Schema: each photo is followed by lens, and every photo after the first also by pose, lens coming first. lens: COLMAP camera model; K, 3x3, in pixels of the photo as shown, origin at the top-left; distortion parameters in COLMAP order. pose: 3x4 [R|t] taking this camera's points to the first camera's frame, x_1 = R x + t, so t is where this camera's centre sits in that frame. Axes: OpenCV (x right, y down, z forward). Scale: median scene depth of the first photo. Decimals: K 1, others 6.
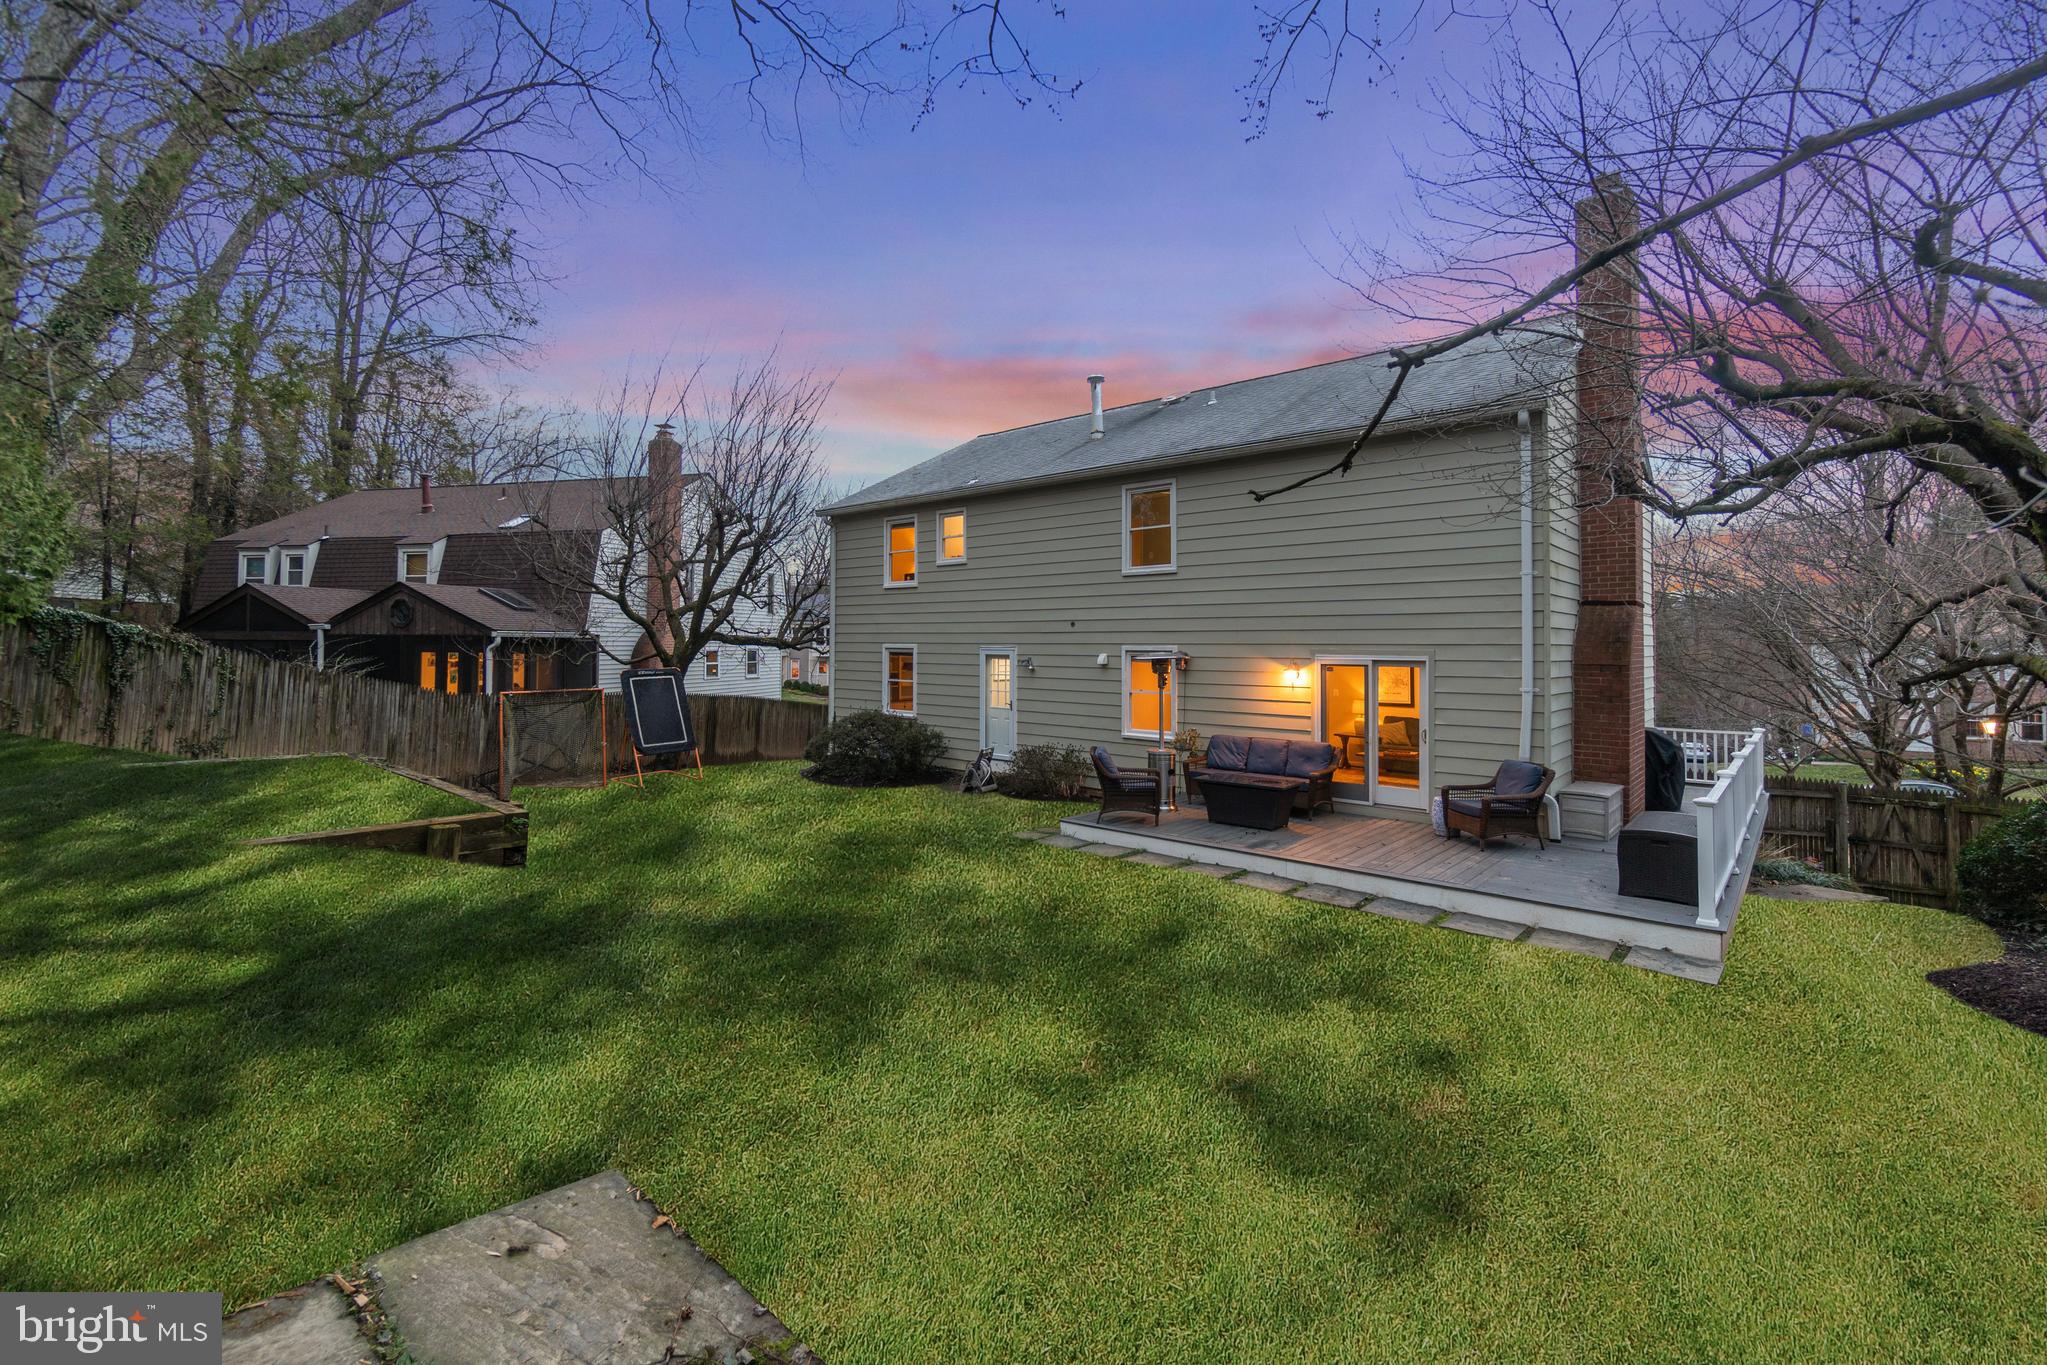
lens RADIAL K [[879.4, 0, 1019.5], [0, 879.4, 641.0], [0, 0, 1]] dist [-0.000812, 0.000028]
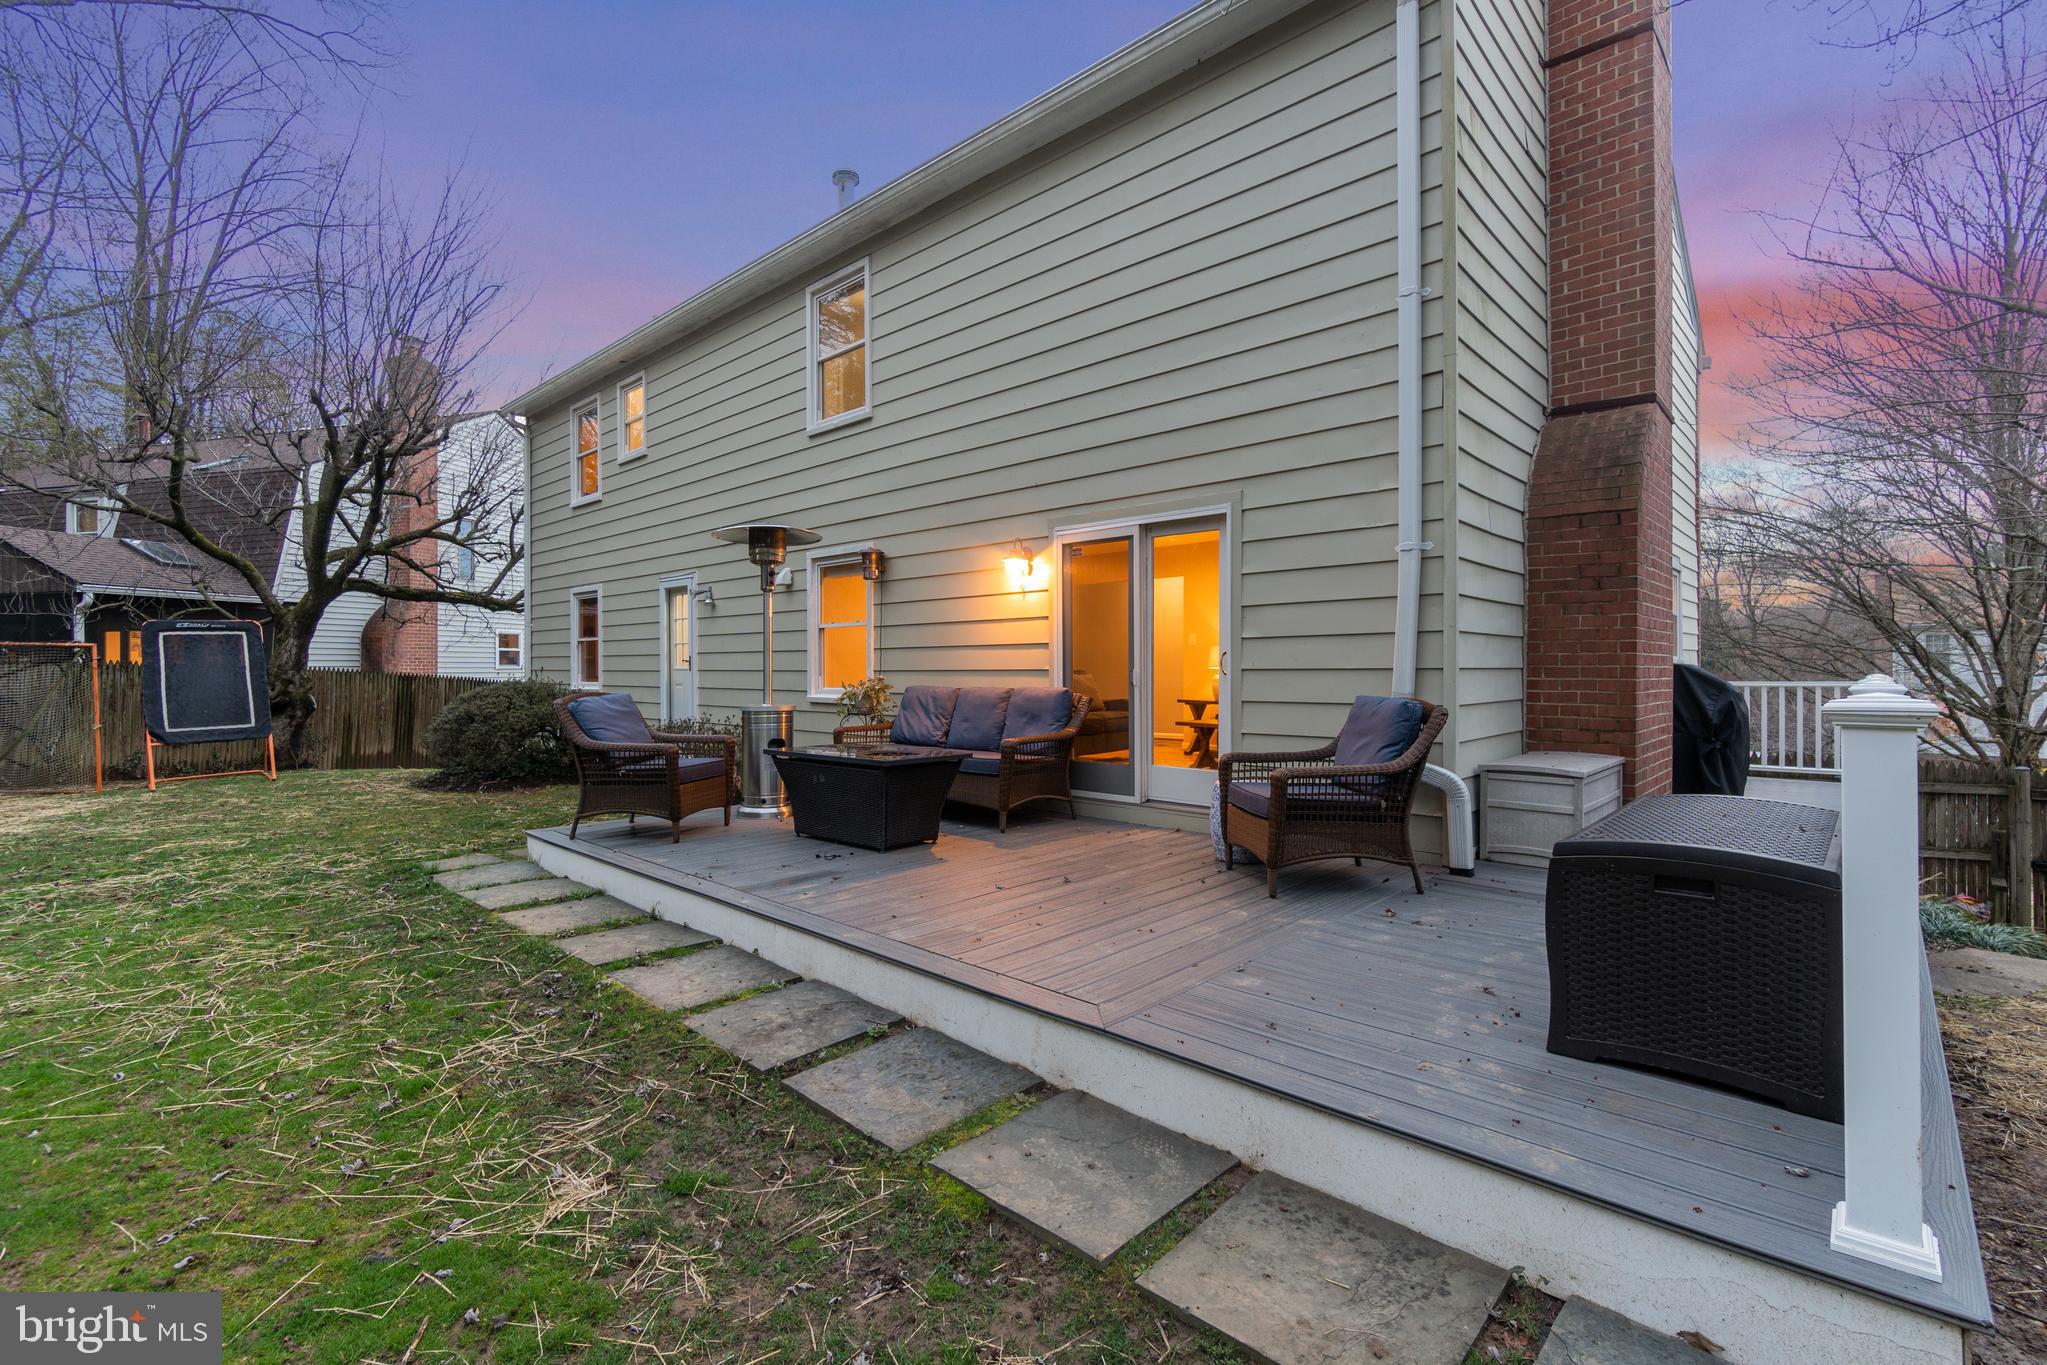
lens RADIAL K [[897.5, 0, 1023.5], [0, 897.5, 682.5], [0, 0, 1]] dist [-0.000737, -0.000256]
pose [[0.999642, -0.007651, -0.025637, 0.333197], [0.008197, 0.999740, 0.021262, 0.099361], [0.025467, -0.021464, 0.999445, 0.448888]]
